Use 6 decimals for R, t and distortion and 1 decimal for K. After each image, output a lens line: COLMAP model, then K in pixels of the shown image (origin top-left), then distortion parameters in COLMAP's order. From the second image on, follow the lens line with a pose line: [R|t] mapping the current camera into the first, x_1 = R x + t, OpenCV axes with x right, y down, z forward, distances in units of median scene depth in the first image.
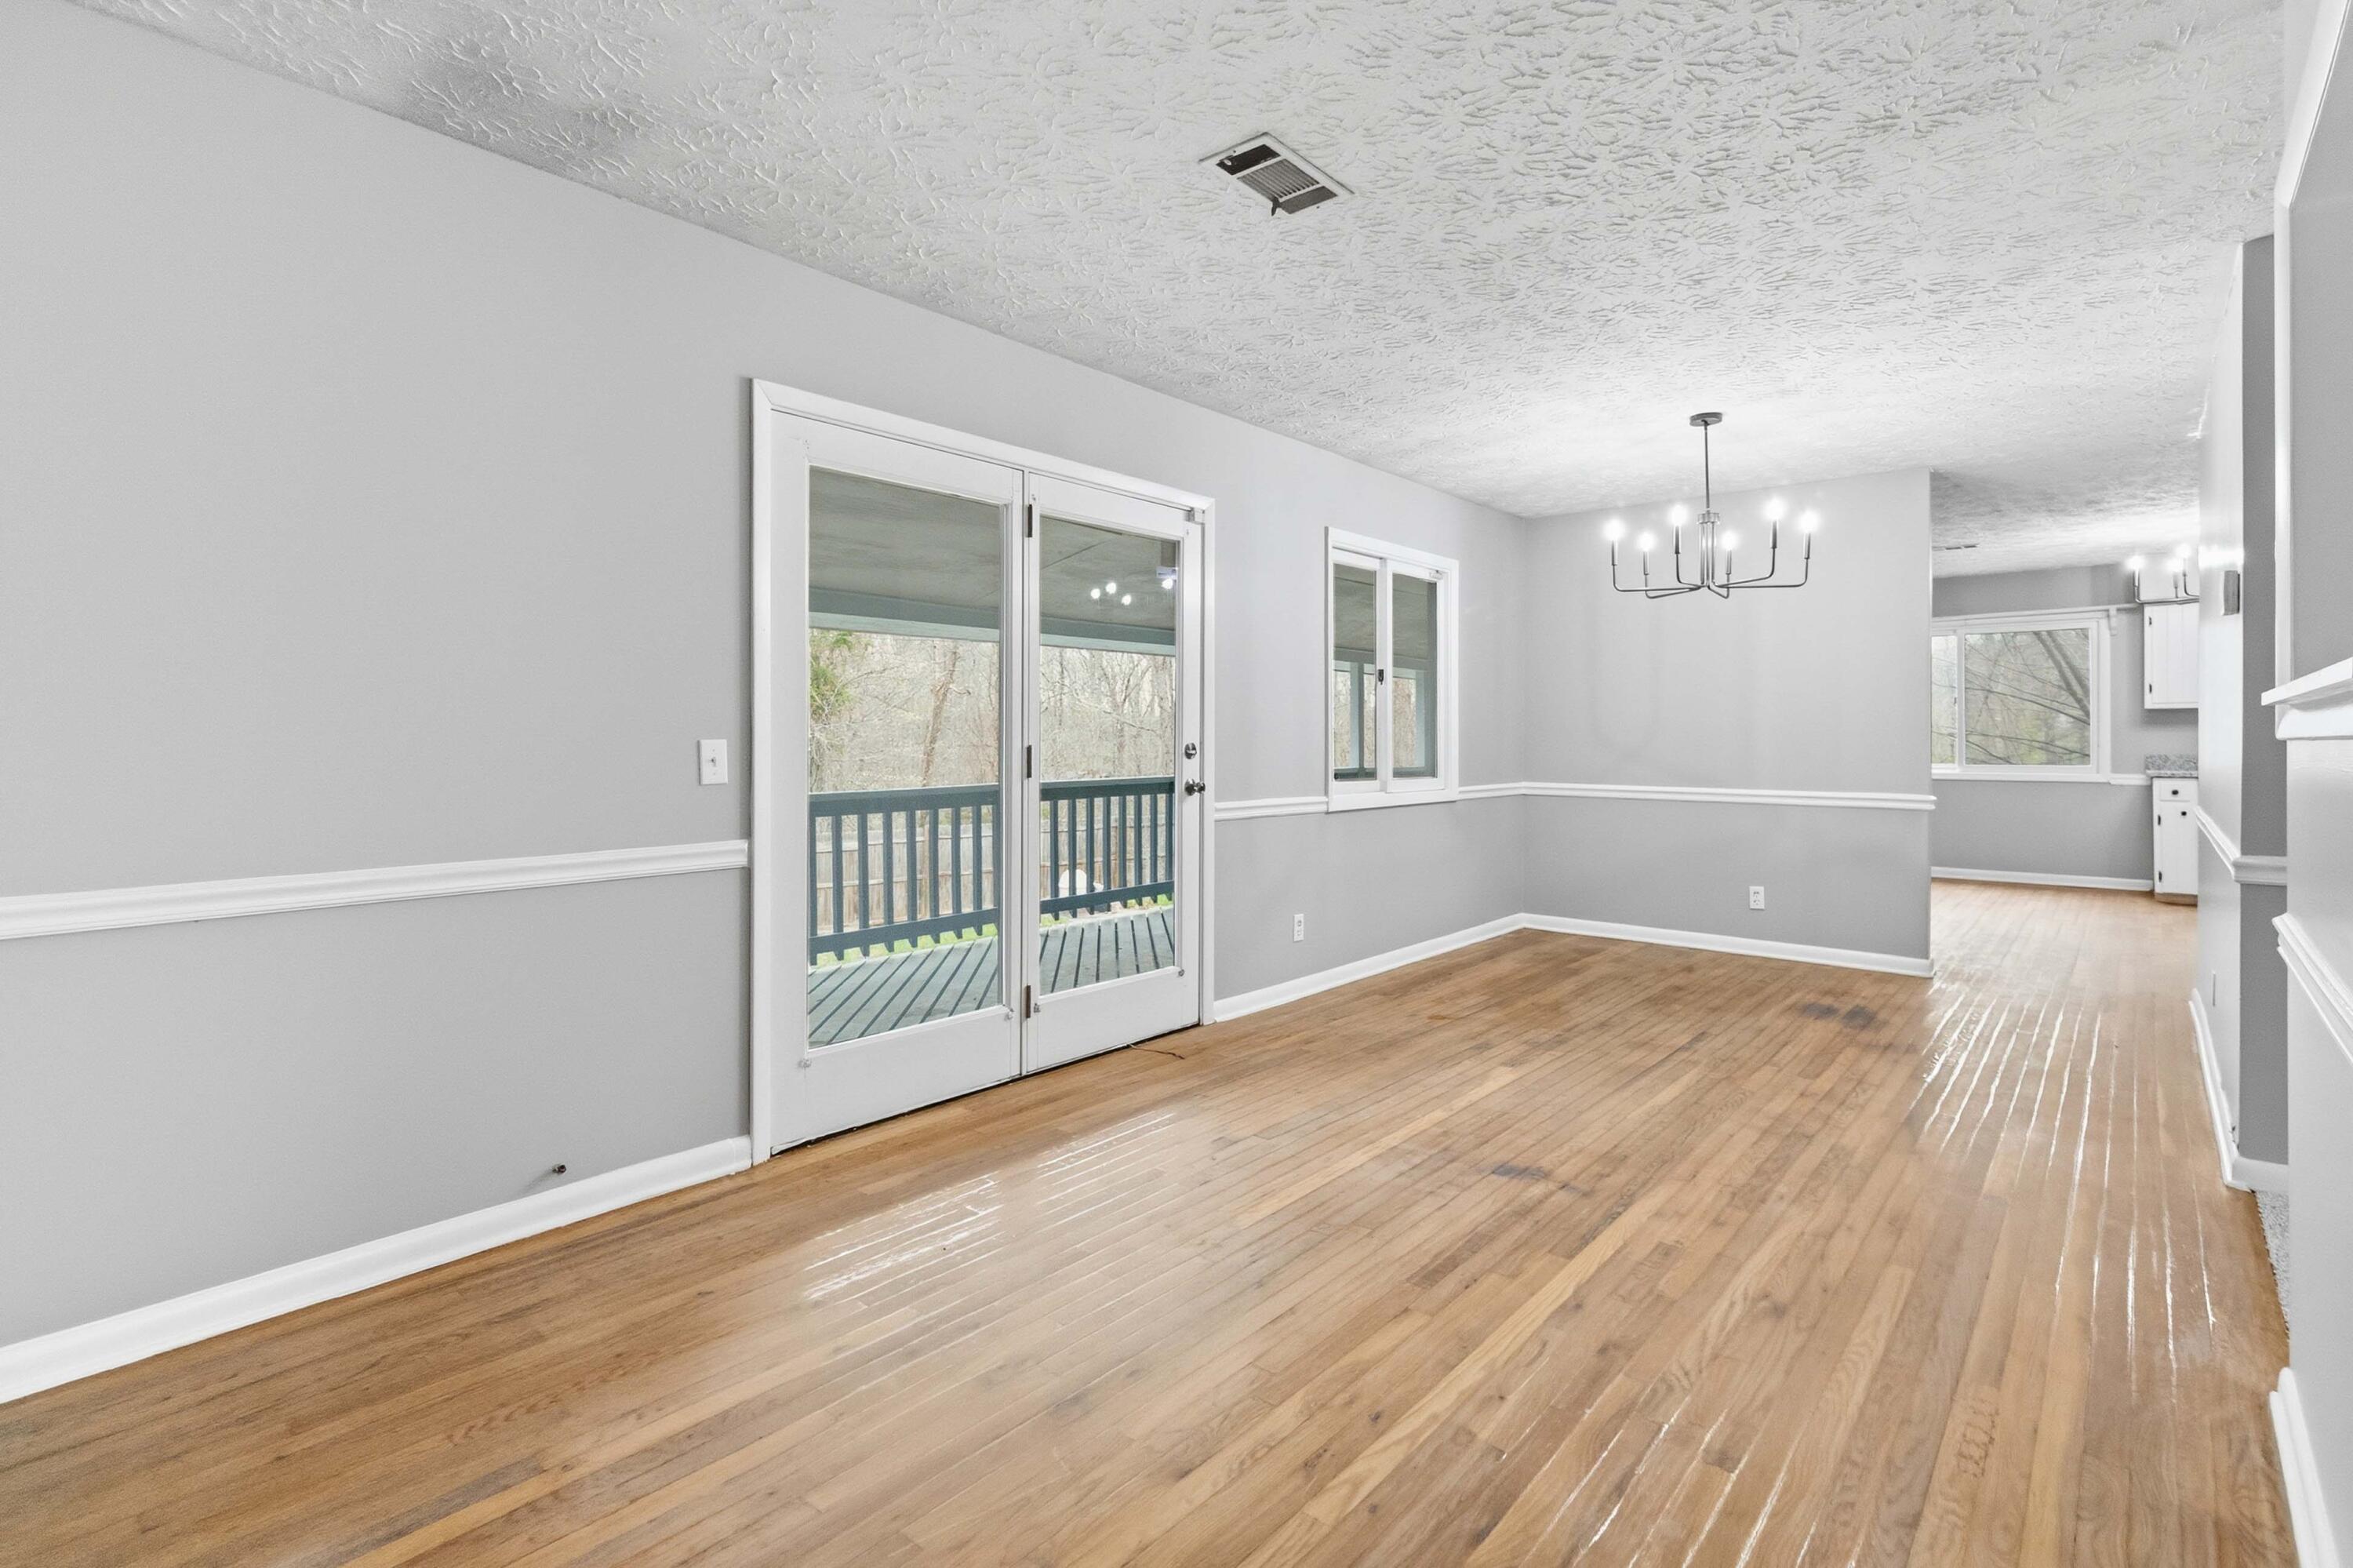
lens RADIAL K [[1090.3, 0, 1201.9], [0, 1090.3, 748.1], [0, 0, 1]] dist [0.001446, 0.000287]
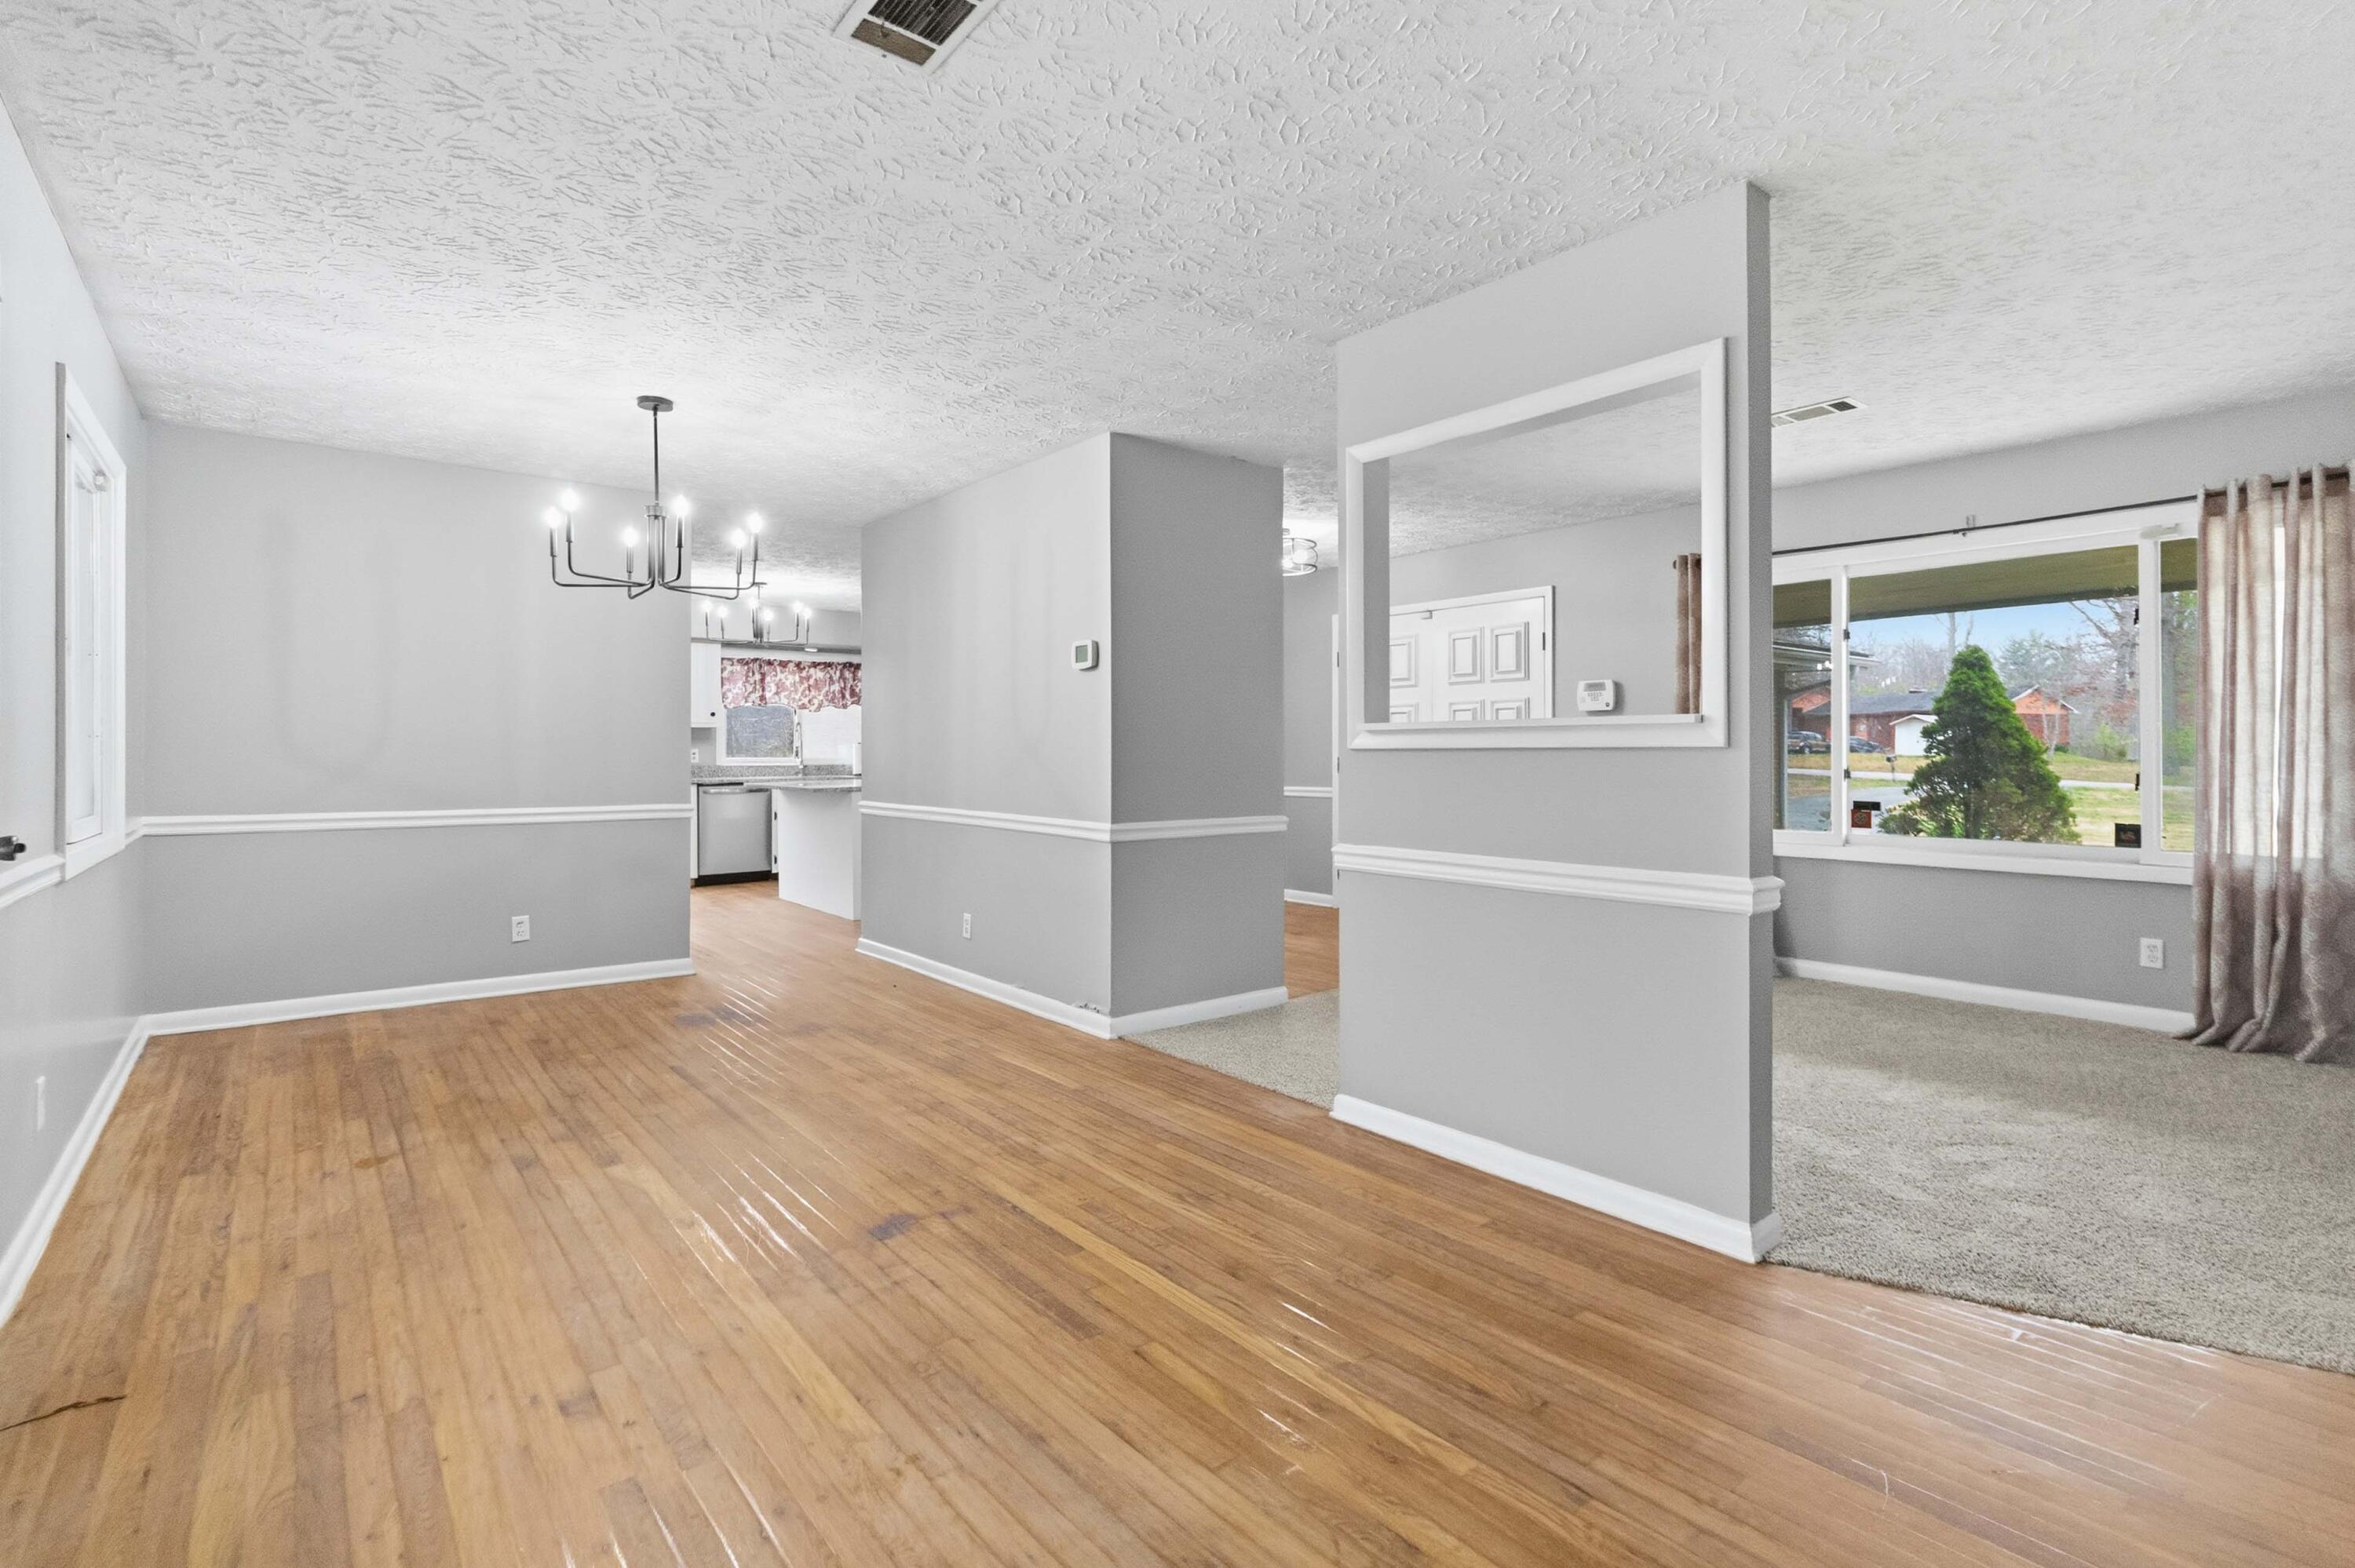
lens RADIAL K [[1109.9, 0, 1192.2], [0, 1109.9, 746.0], [0, 0, 1]] dist [0.002031, 0.000005]
pose [[0.180356, 0.007264, 0.983574, -0.457198], [0.007070, 0.999937, -0.008681, -0.000724], [-0.983576, 0.008519, 0.180294, 0.466608]]
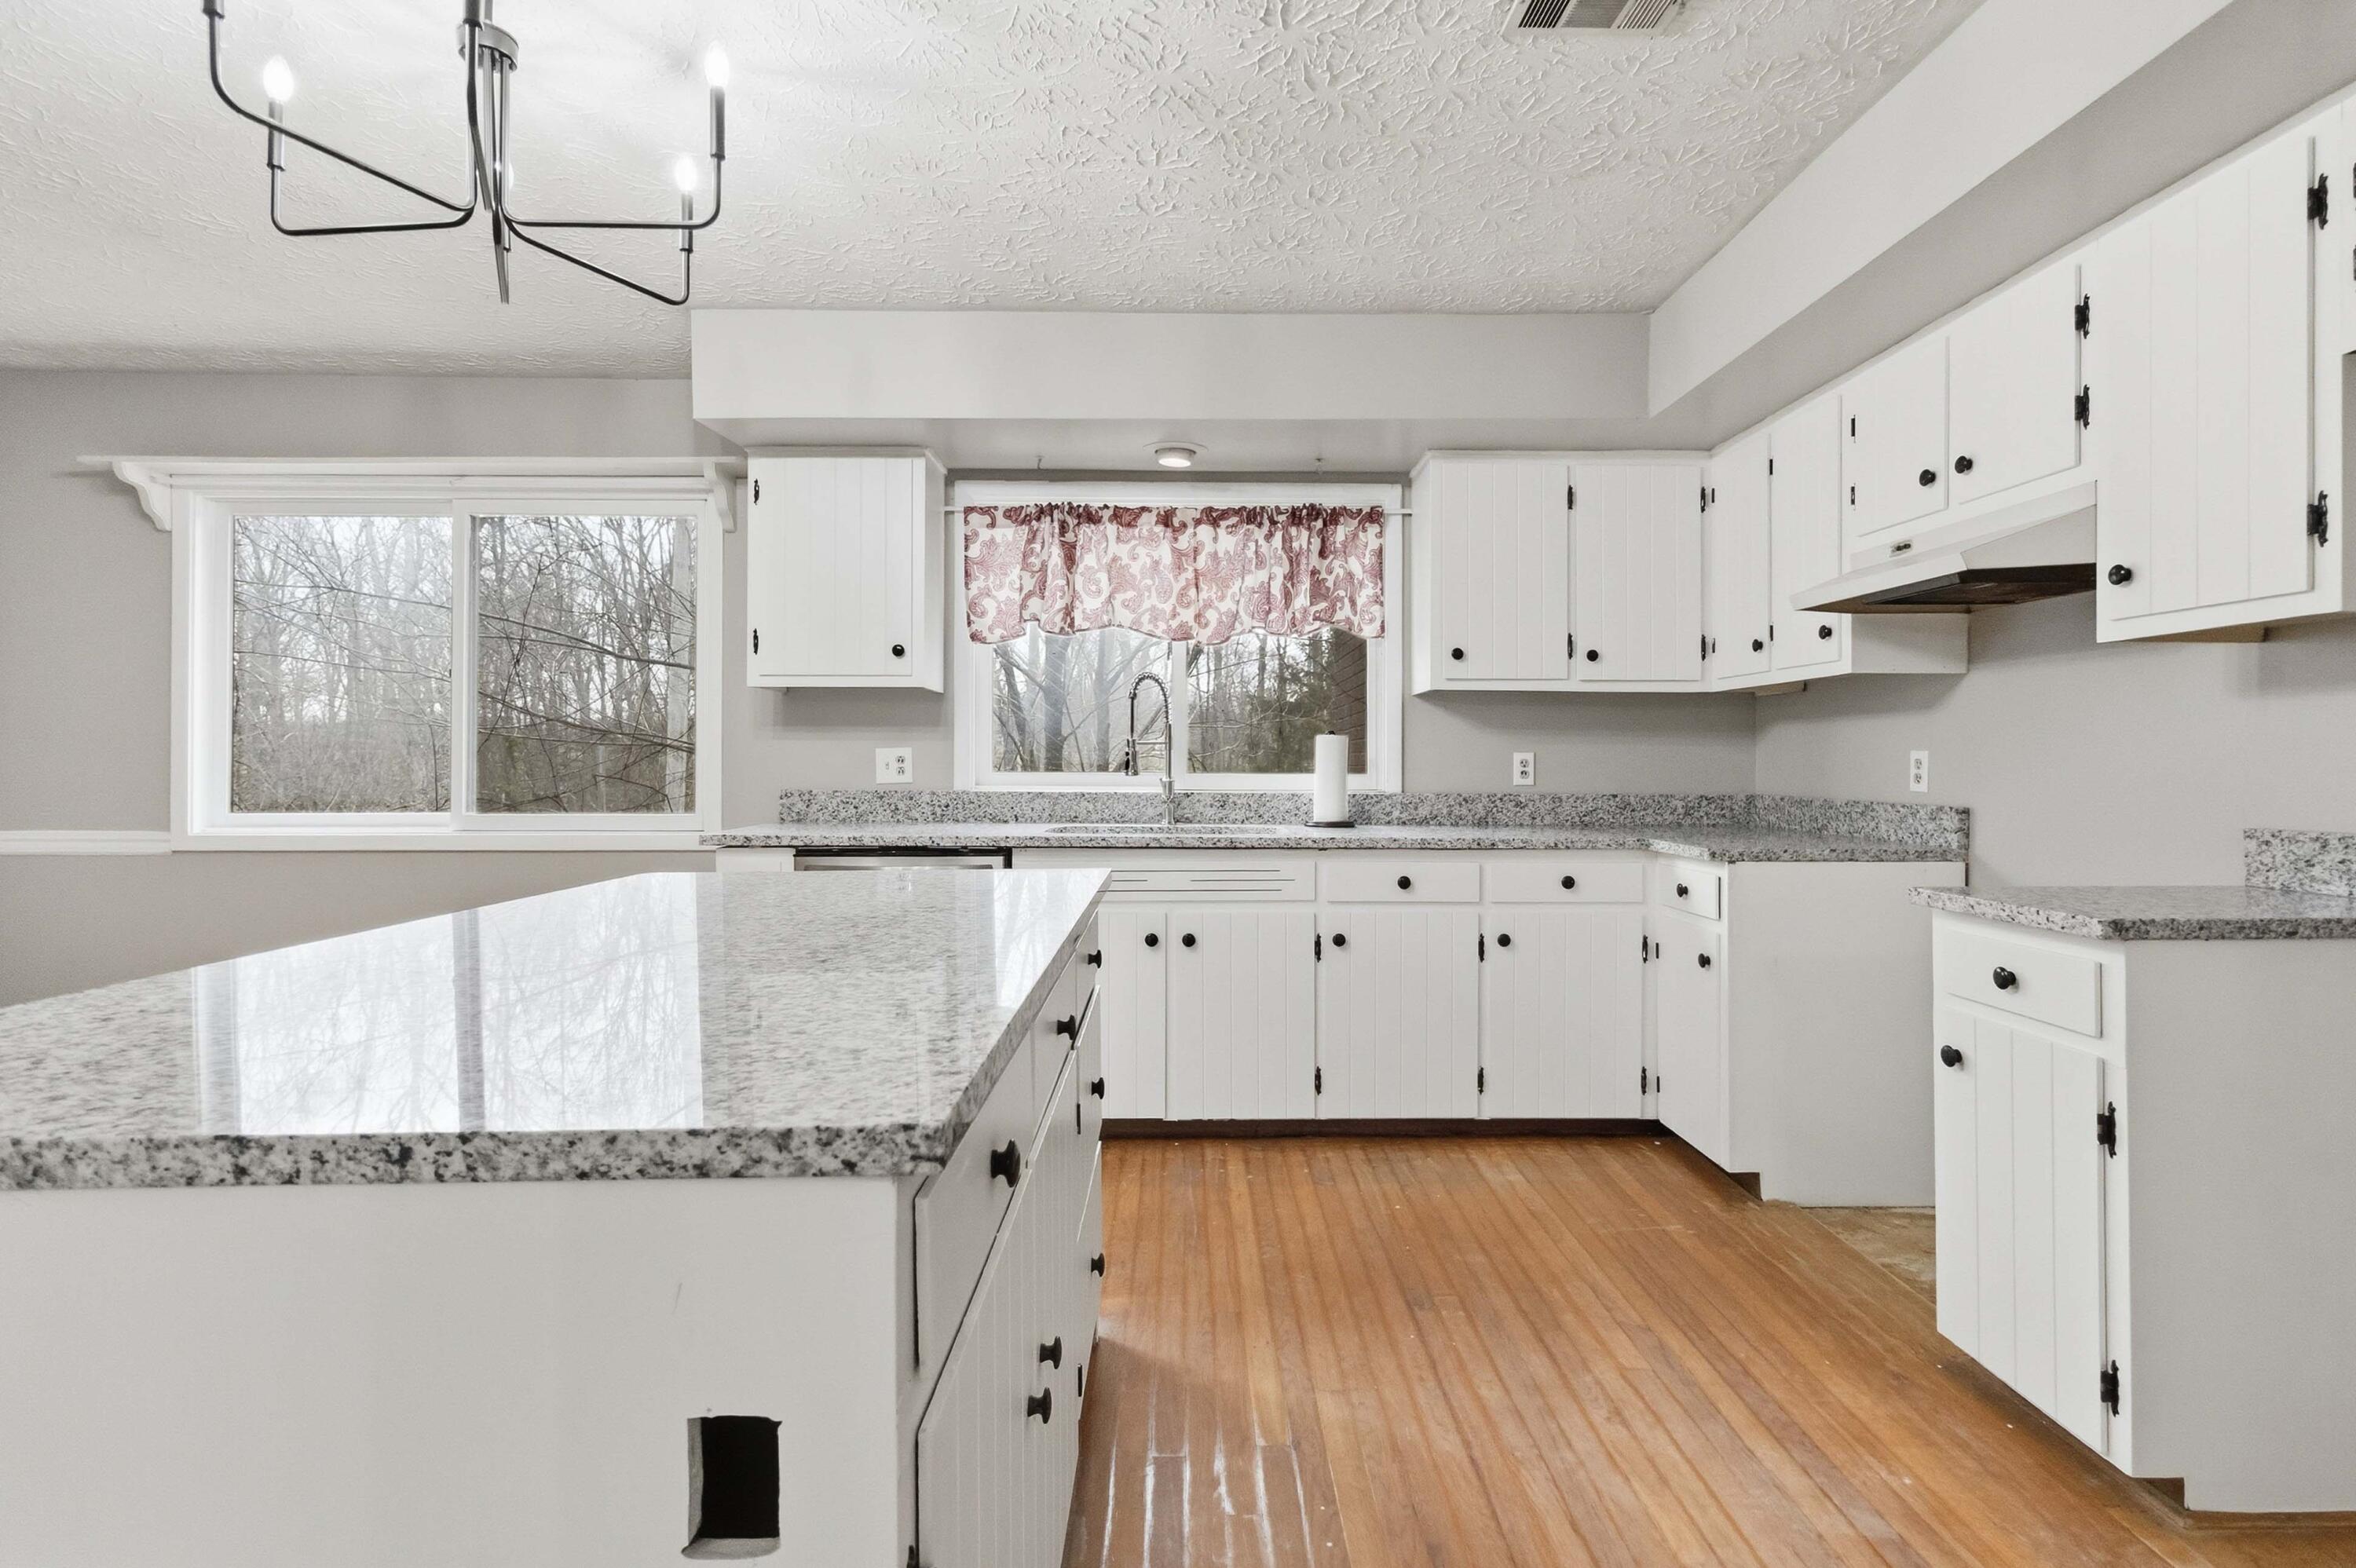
lens RADIAL K [[1110.4, 0, 1192.7], [0, 1110.4, 746.0], [0, 0, 1]] dist [0.002031, 0.000005]
pose [[0.753642, 0.009510, 0.657217, 1.519592], [-0.000148, 0.999898, -0.014299, -0.011169], [-0.657285, 0.010679, 0.753566, 1.180187]]
